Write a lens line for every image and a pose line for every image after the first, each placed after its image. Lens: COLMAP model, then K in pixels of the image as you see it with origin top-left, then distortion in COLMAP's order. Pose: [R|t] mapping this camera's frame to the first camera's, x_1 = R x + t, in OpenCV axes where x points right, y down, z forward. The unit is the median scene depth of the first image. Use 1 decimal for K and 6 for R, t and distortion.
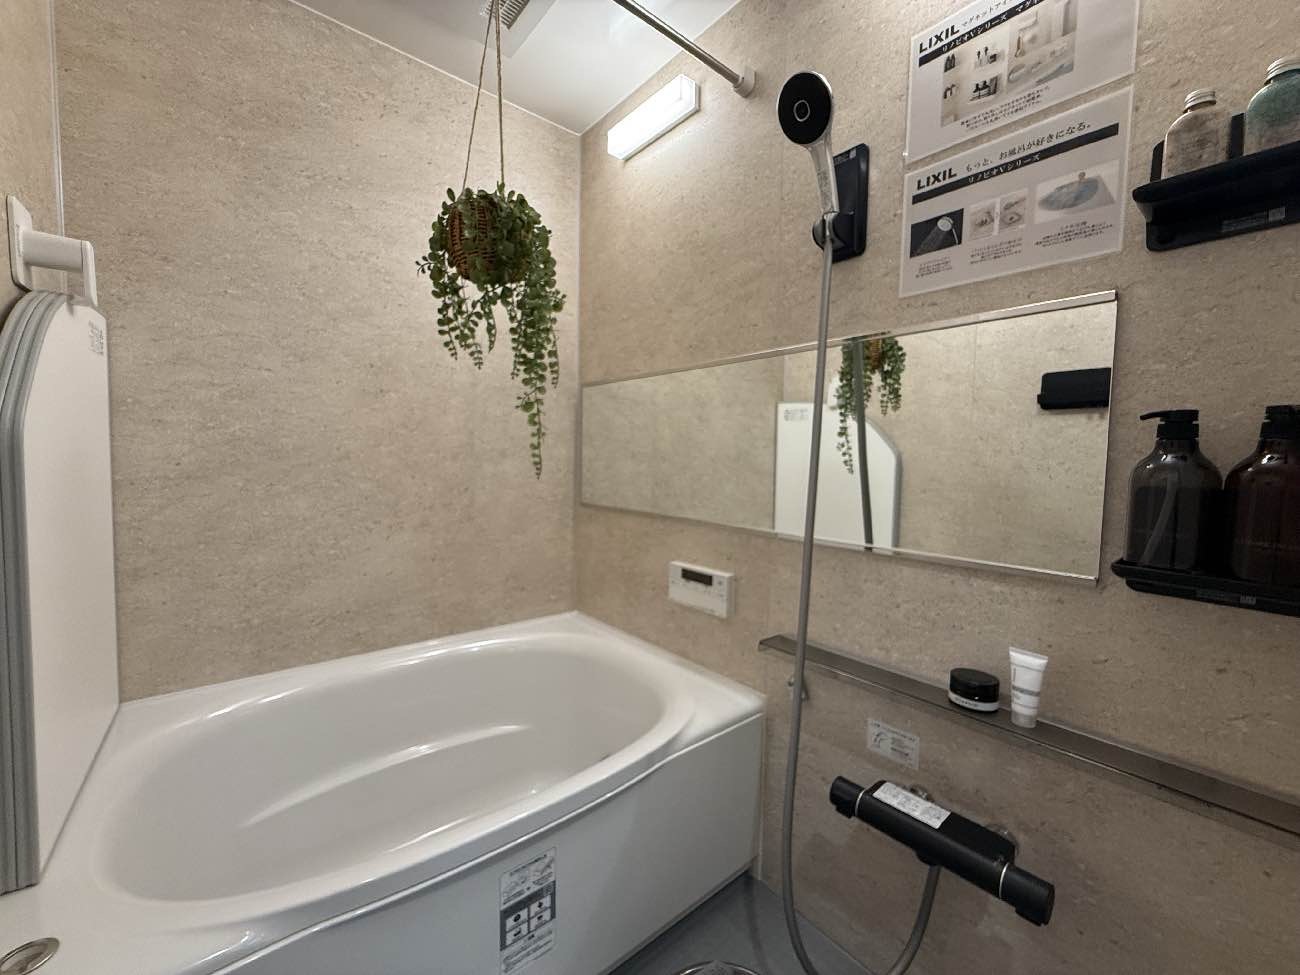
lens RADIAL K [[520.0, 0, 648.5], [0, 520.0, 486.6], [0, 0, 1]] dist [-0.000288, 0.000819]
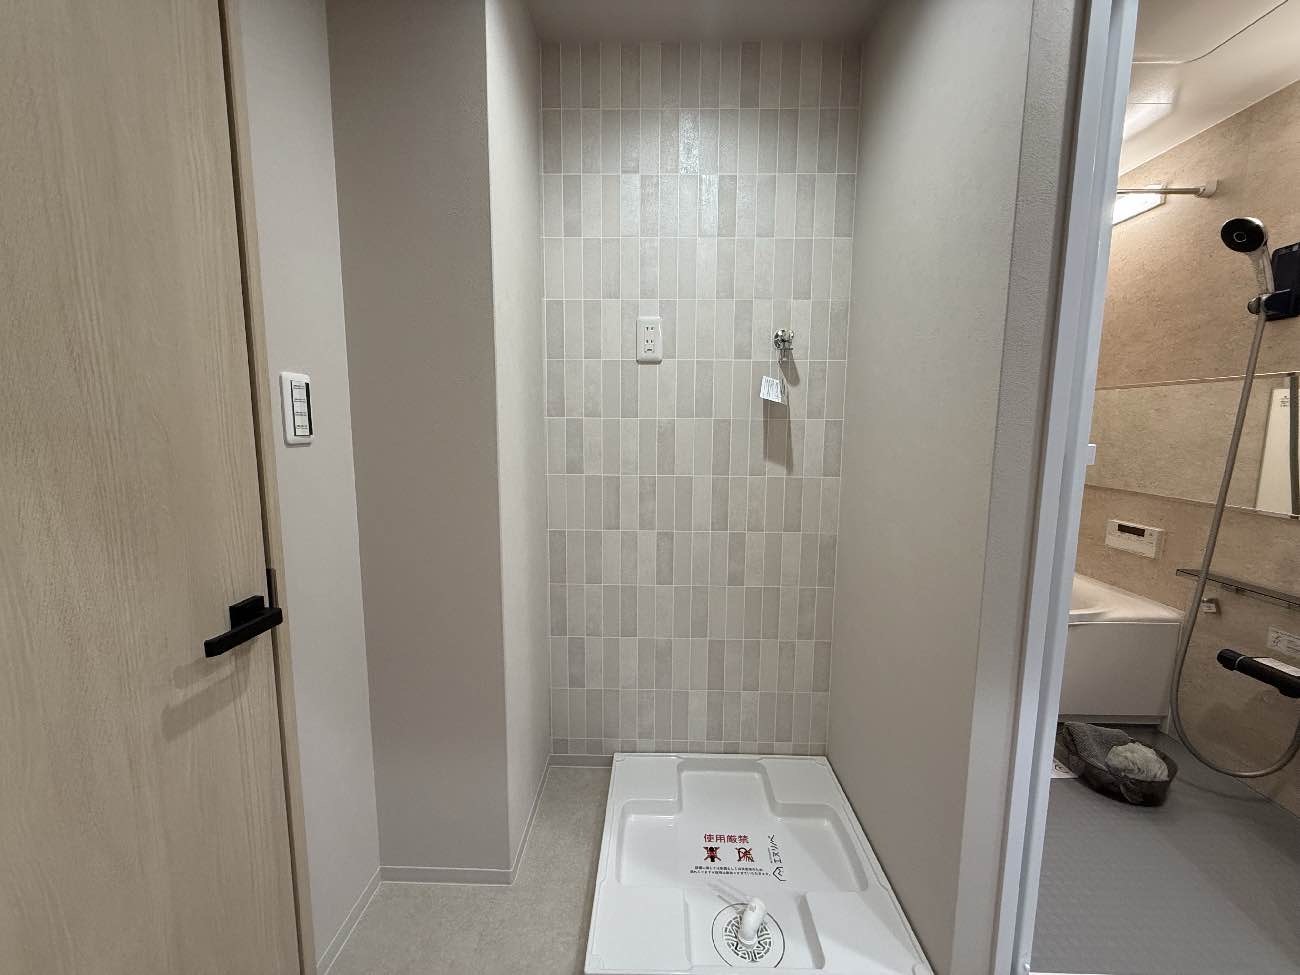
lens RADIAL K [[520.0, 0, 648.7], [0, 520.0, 485.6], [0, 0, 1]] dist [-0.000288, 0.000819]
pose [[0.753623, 0.070474, -0.653518, 0.018719], [-0.034340, 0.997099, 0.067924, -0.004260], [0.656409, -0.028747, 0.753857, -1.058754]]
